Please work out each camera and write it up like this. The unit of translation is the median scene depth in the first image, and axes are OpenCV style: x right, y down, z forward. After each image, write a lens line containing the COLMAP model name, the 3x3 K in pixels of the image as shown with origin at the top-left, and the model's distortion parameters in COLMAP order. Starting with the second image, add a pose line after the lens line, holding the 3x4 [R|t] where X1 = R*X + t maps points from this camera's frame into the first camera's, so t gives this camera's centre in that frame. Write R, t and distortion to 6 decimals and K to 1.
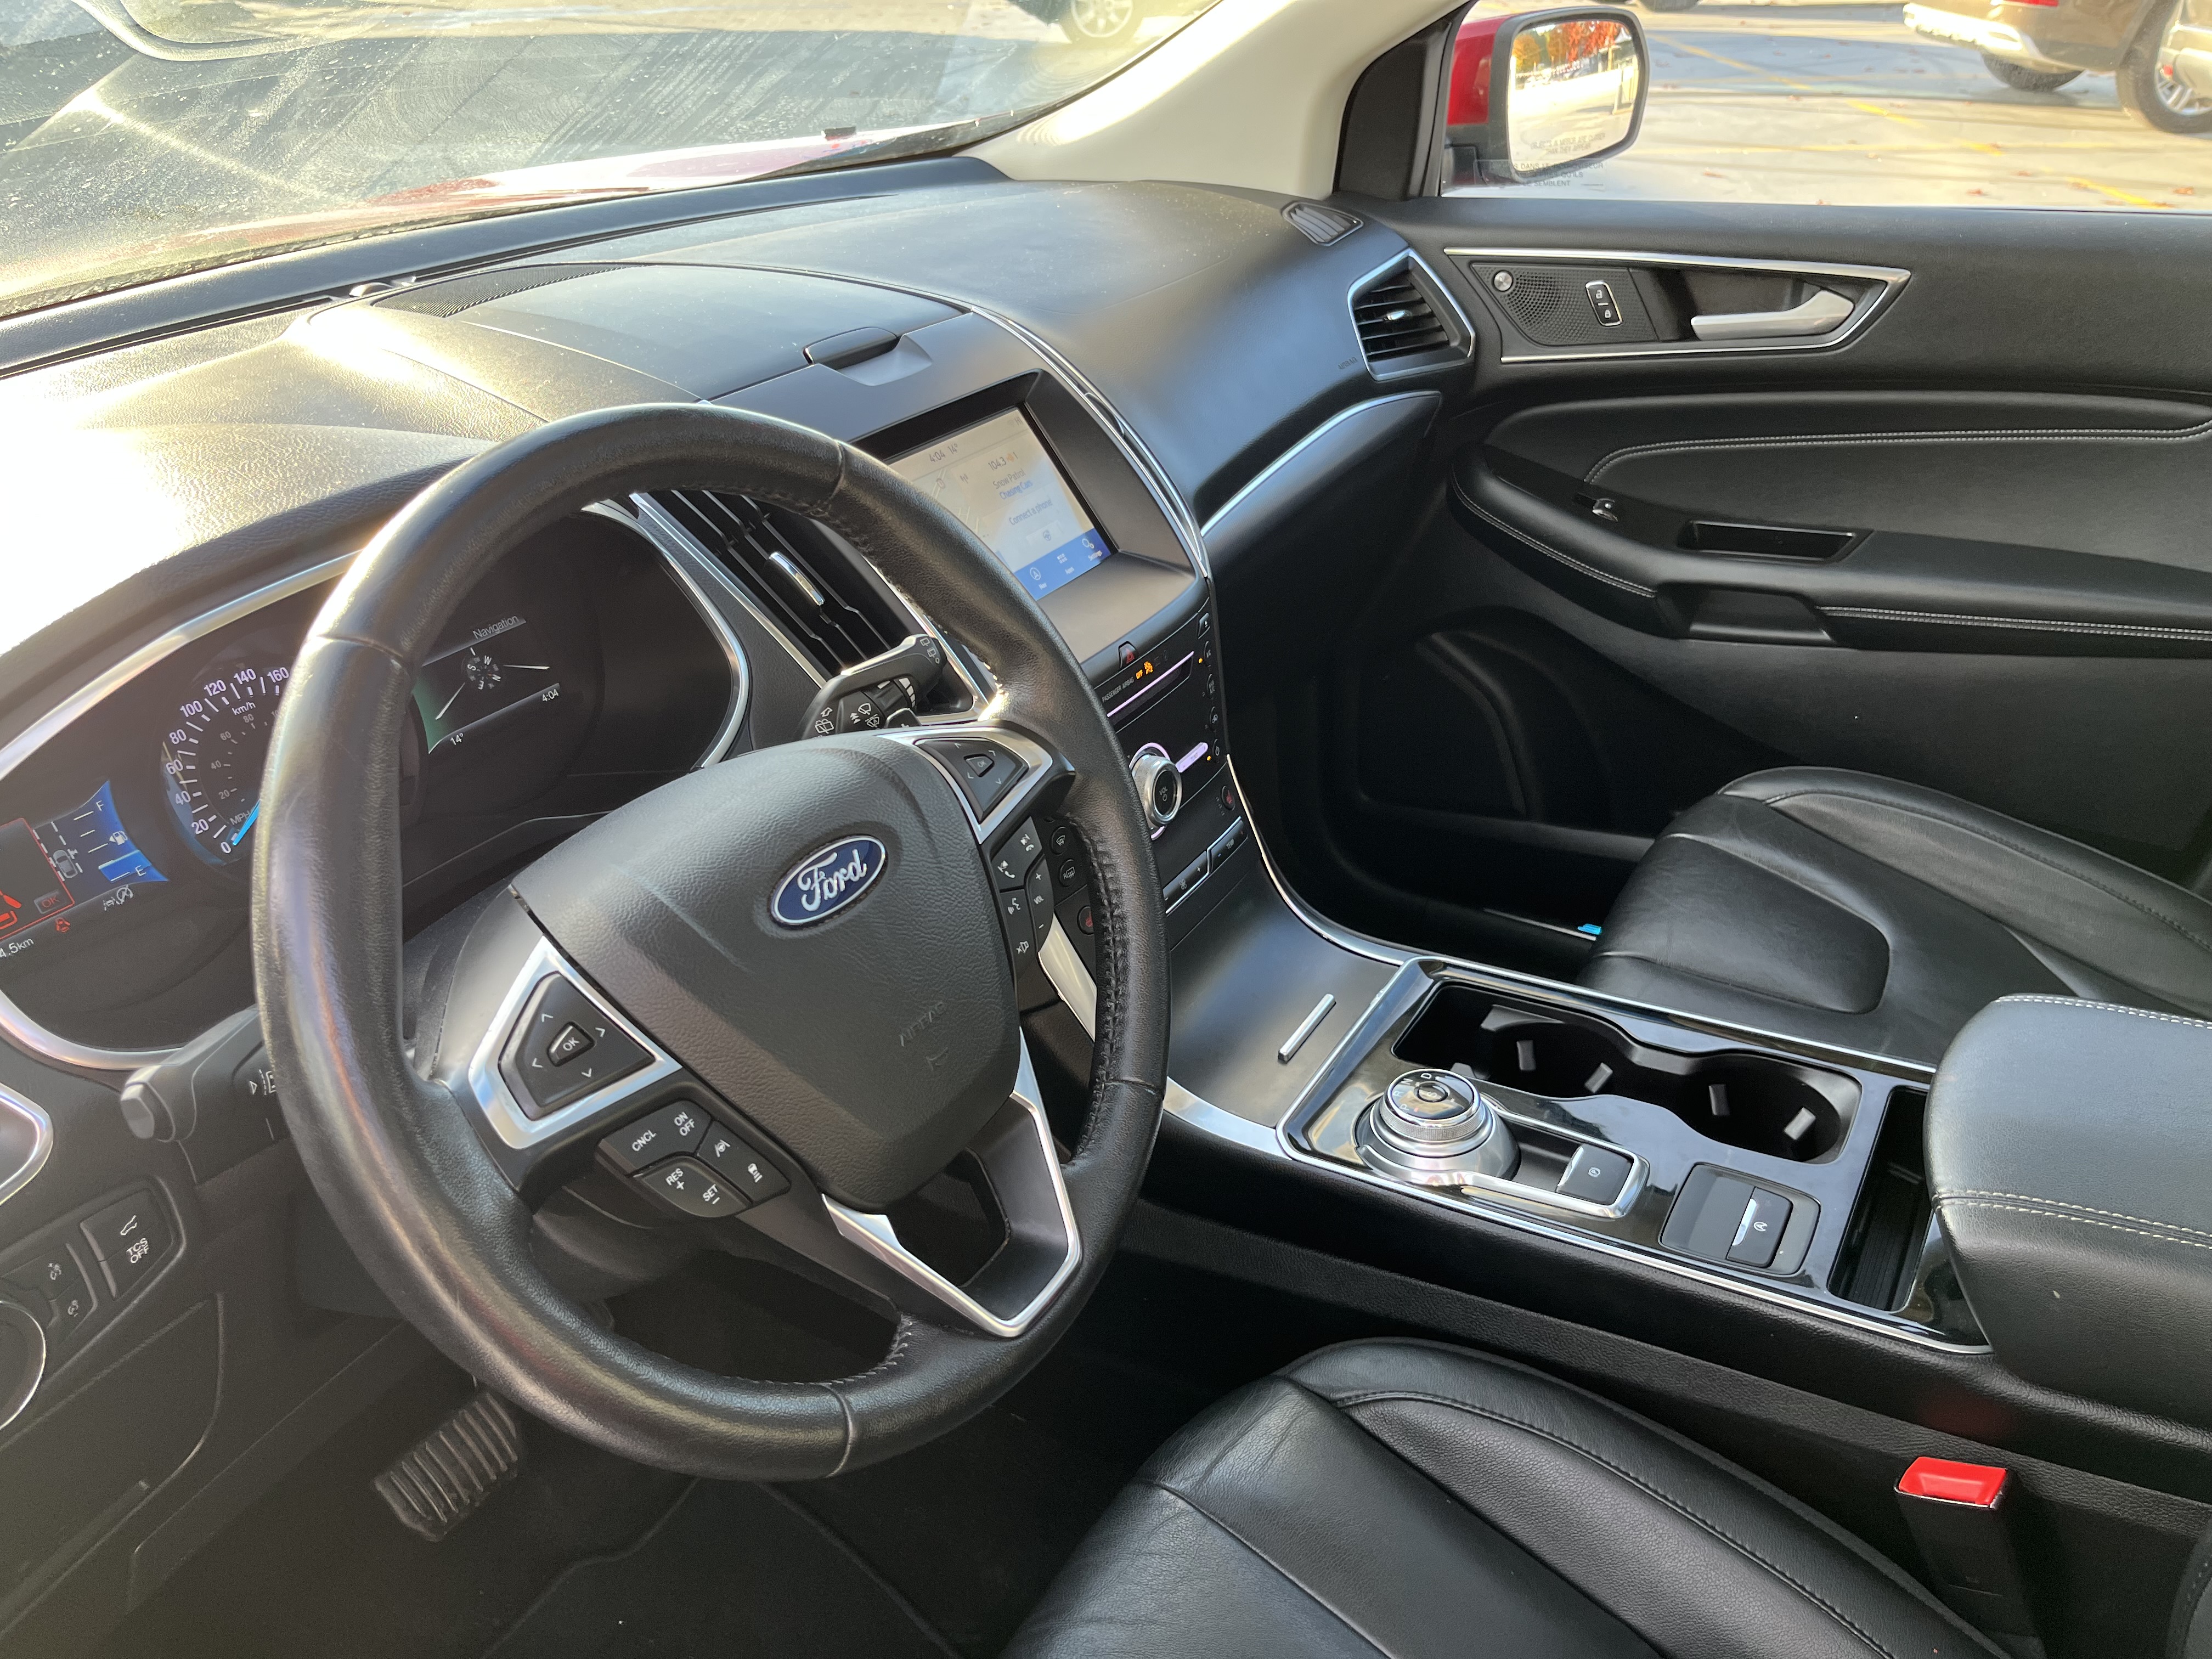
lens RADIAL K [[1662.0, 0, 1107.4], [0, 1662.0, 824.2], [0, 0, 1]] dist [0.064820, -0.098587]
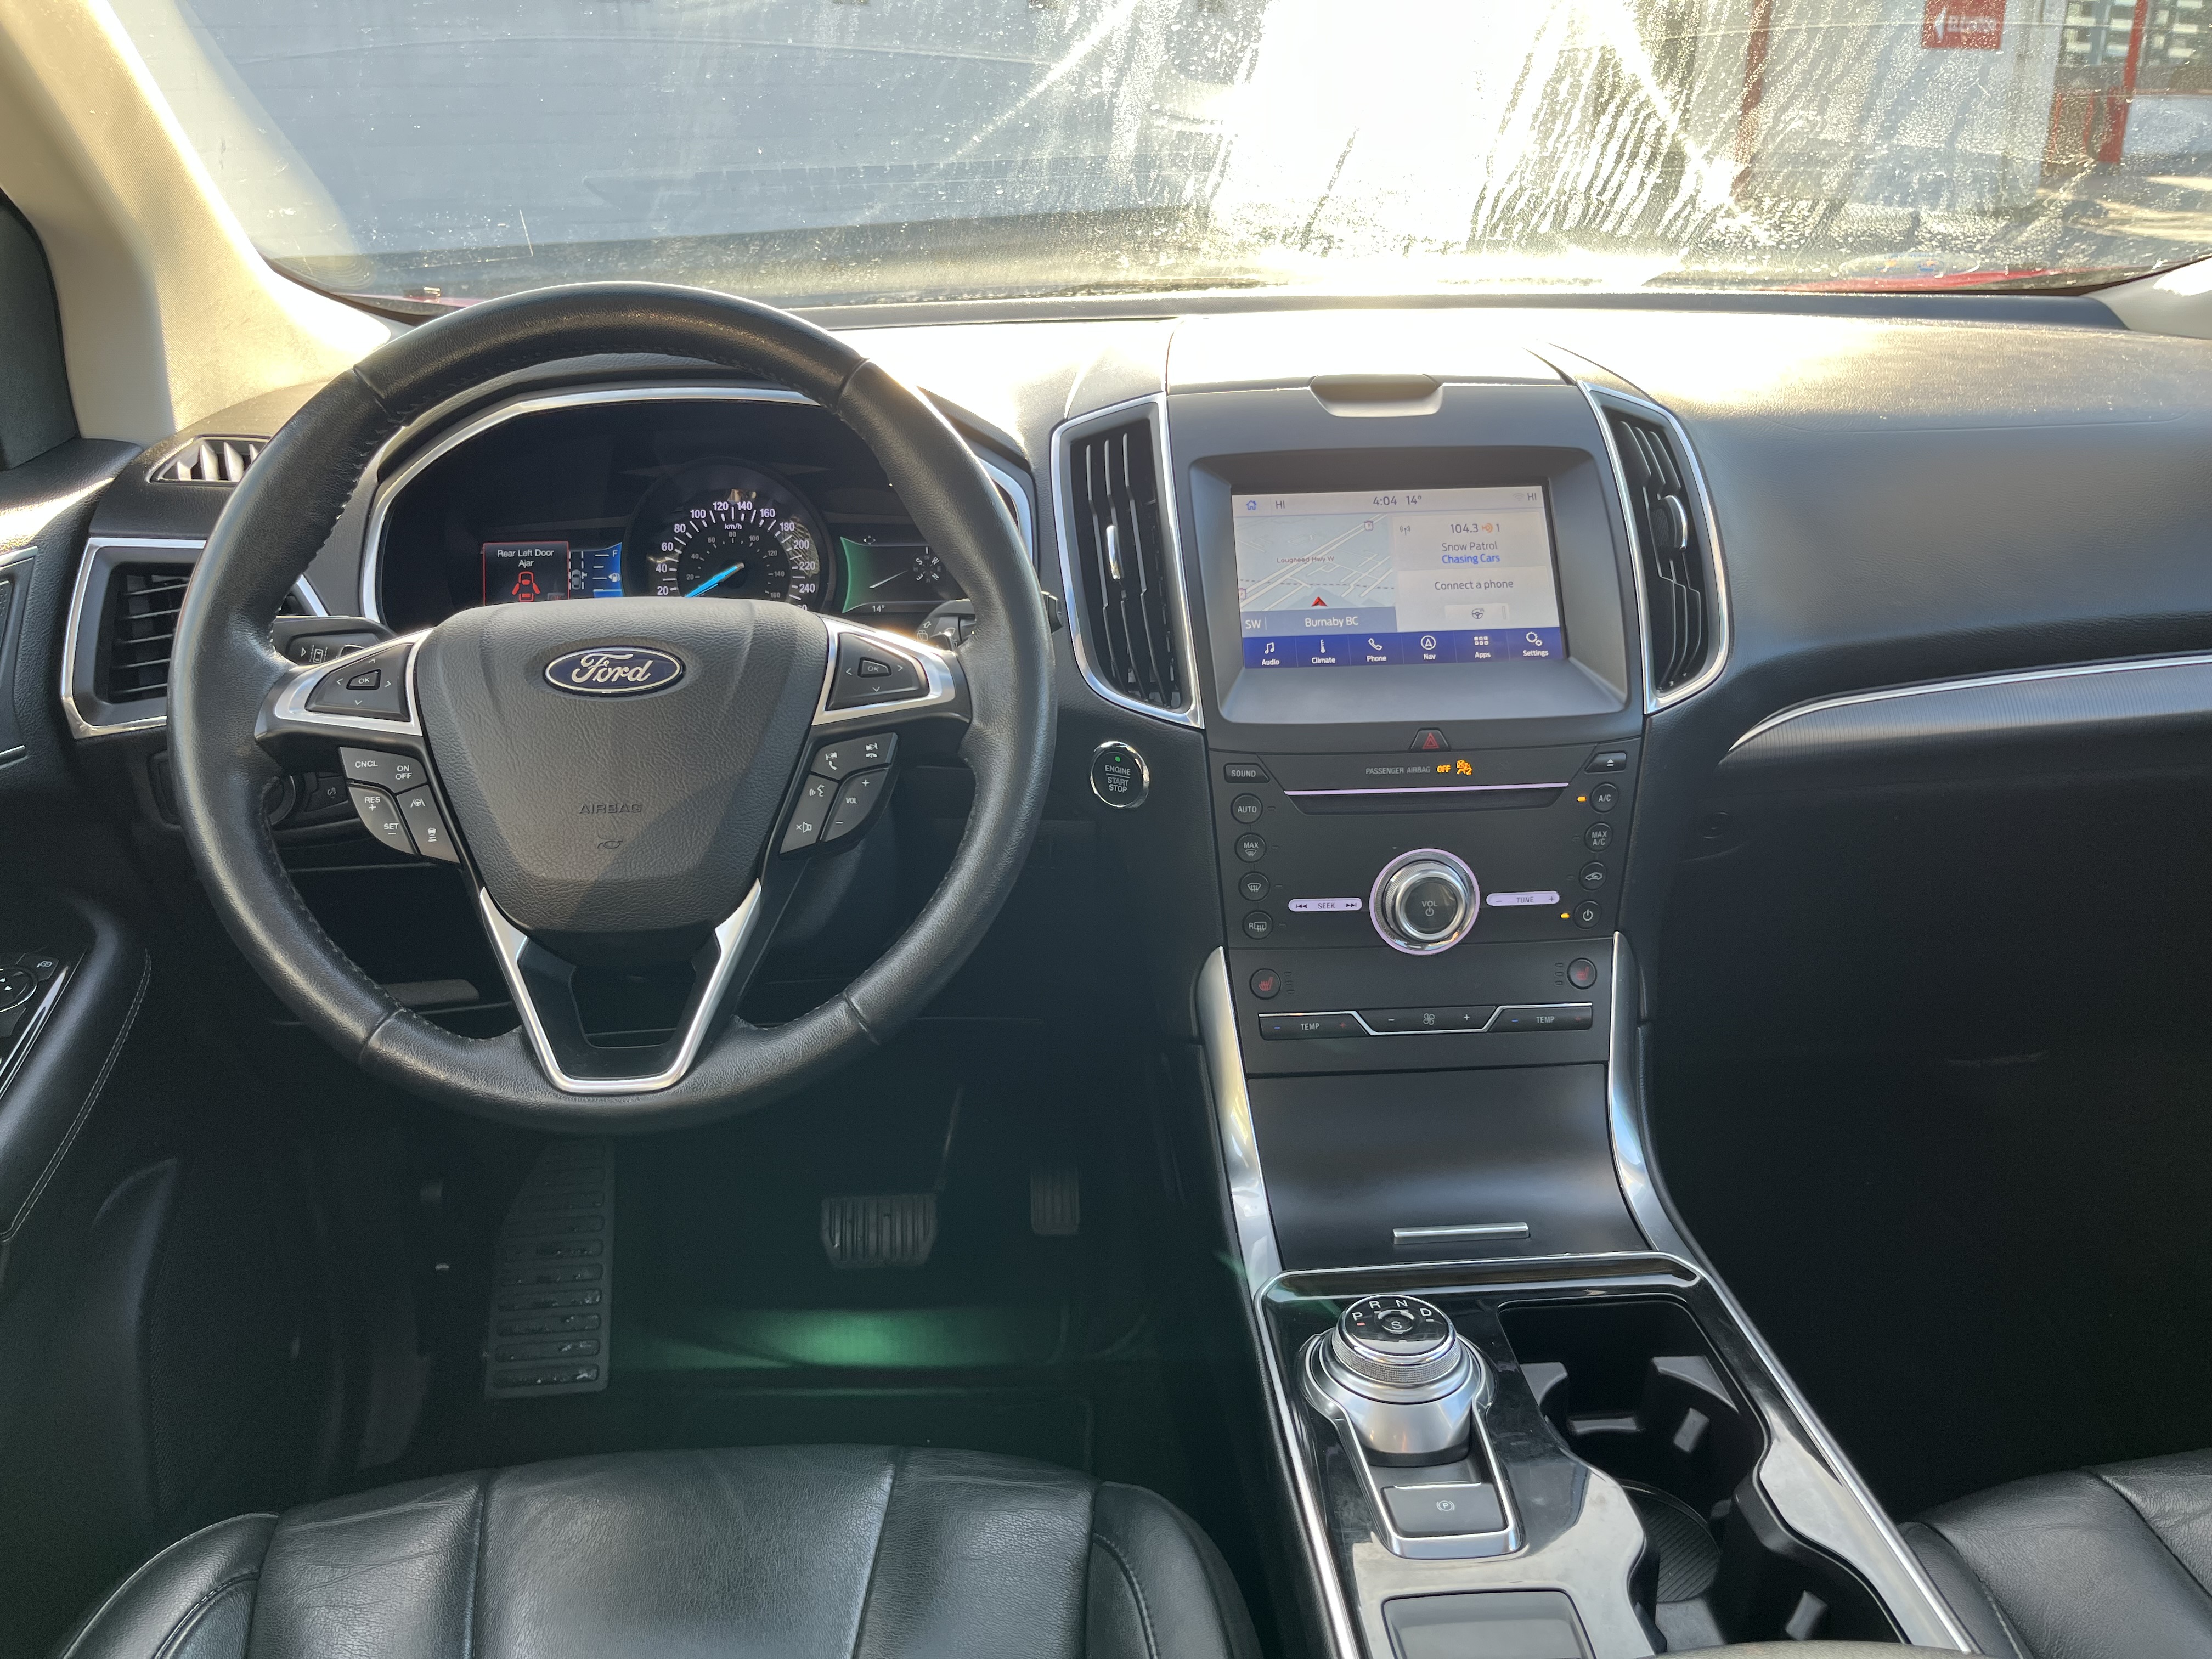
lens RADIAL K [[1662.0, 0, 1089.6], [0, 1662.0, 841.2], [0, 0, 1]] dist [0.064820, -0.098587]
pose [[0.576691, 0.336792, -0.744311, 0.792359], [-0.399468, 0.910977, 0.102699, -0.094779], [0.712638, 0.238103, 0.659890, 0.375706]]
